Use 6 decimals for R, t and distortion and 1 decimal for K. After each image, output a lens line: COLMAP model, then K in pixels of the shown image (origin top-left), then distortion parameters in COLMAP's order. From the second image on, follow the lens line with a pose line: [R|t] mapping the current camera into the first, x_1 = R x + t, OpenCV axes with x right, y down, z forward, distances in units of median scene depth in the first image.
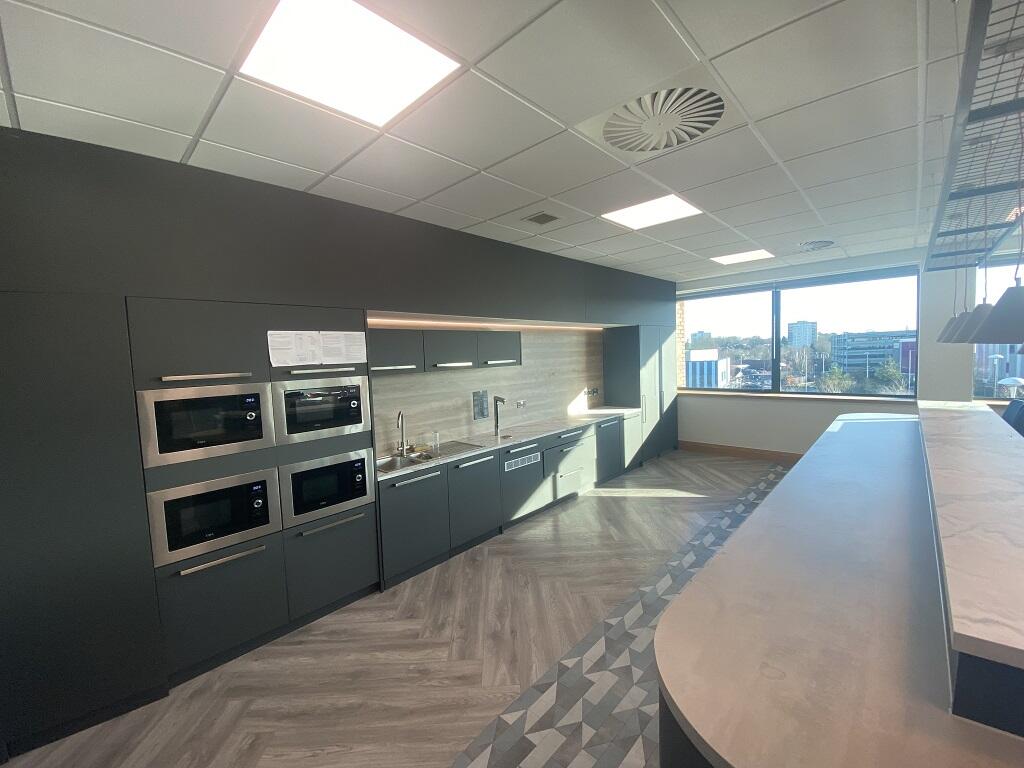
lens RADIAL K [[404.1, 0, 512.0], [0, 404.1, 384.0], [0, 0, 1]] dist [-0.000955, -0.000110]
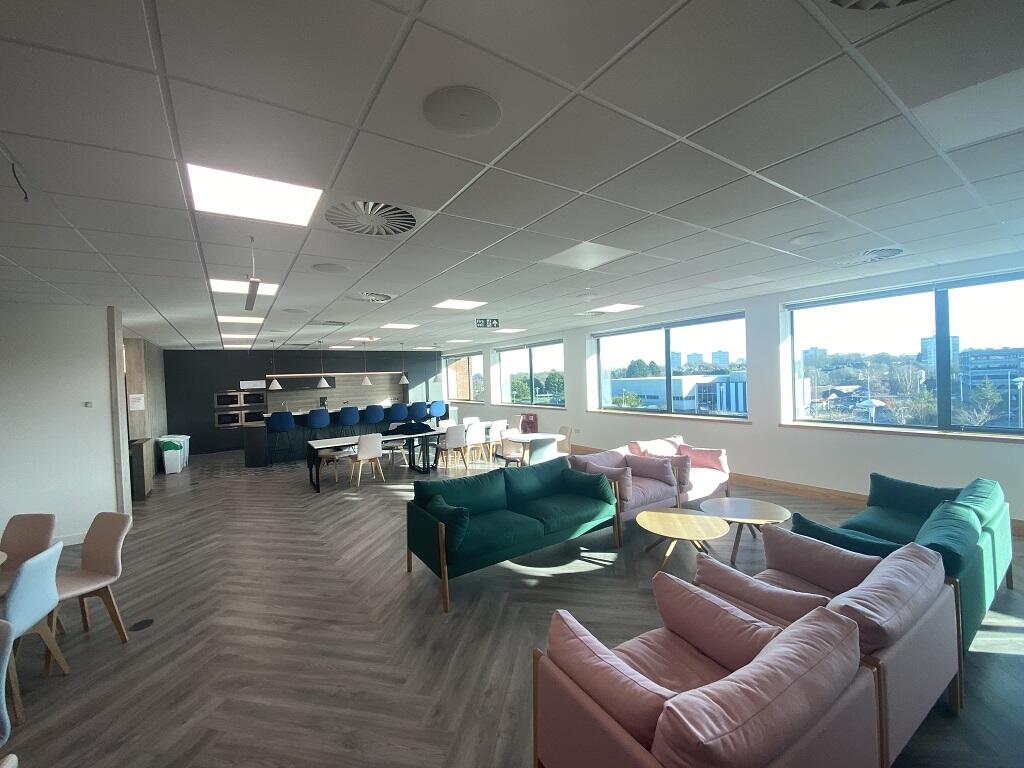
lens RADIAL K [[422.7, 0, 512.7], [0, 422.7, 390.2], [0, 0, 1]] dist [-0.044835, -0.000481]
pose [[0.960627, 0.012023, -0.277583, 1.519235], [-0.019895, 0.999475, -0.025560, 0.013123], [0.277130, 0.030076, 0.960362, -1.096460]]
